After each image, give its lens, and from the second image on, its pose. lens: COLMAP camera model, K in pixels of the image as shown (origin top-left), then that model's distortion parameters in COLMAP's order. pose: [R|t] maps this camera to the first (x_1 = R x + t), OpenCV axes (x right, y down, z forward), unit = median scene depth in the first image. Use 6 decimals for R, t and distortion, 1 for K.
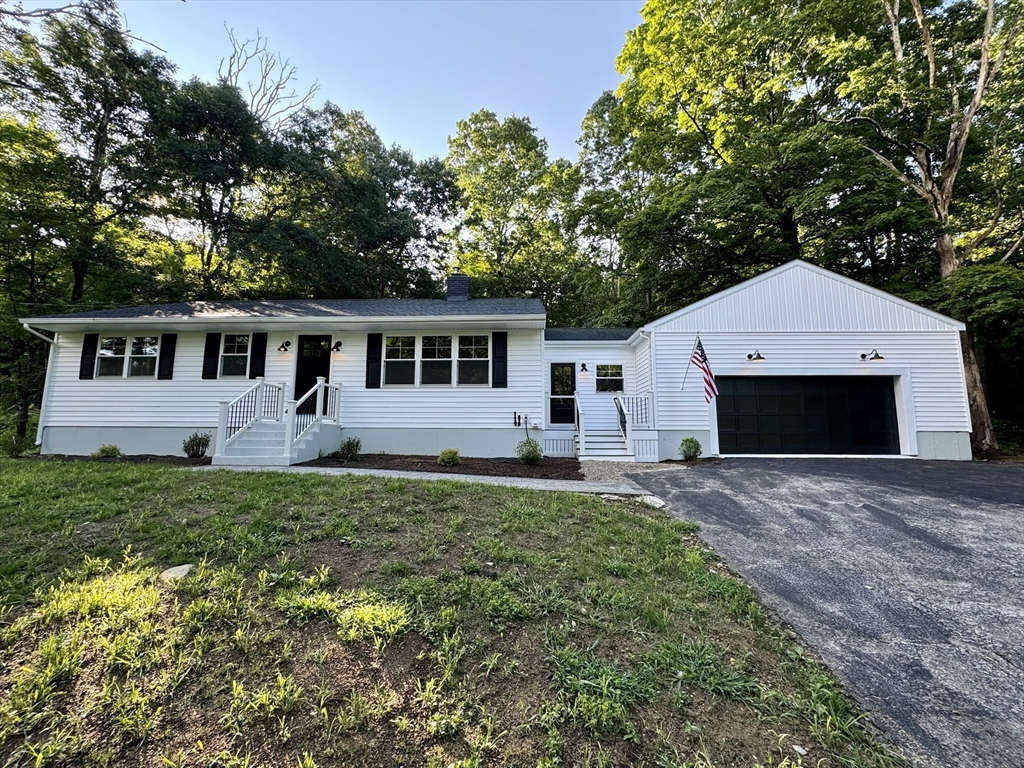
lens RADIAL K [[406.2, 0, 512.0], [0, 406.2, 384.0], [0, 0, 1]] dist [-0.002843, -0.000359]
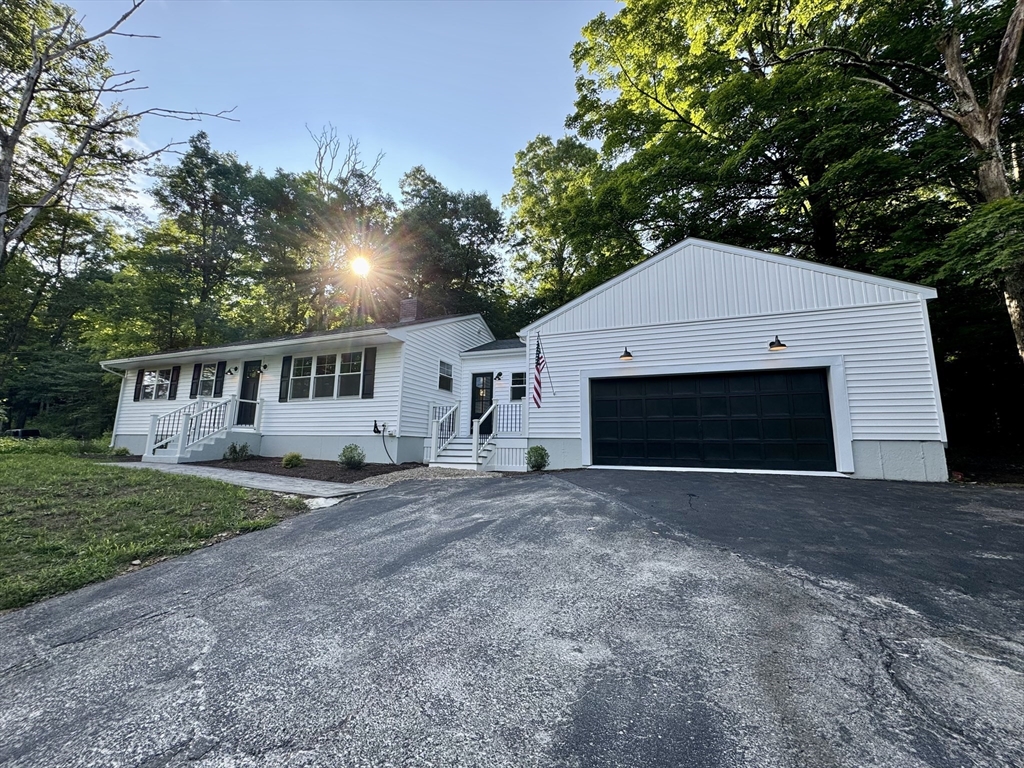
lens RADIAL K [[406.2, 0, 512.0], [0, 406.2, 384.0], [0, 0, 1]] dist [-0.002843, -0.000359]
pose [[0.943722, -0.042432, -0.328006, 0.657723], [0.031720, 0.998776, -0.037943, 0.022252], [0.329215, 0.025403, 0.943913, 0.087313]]
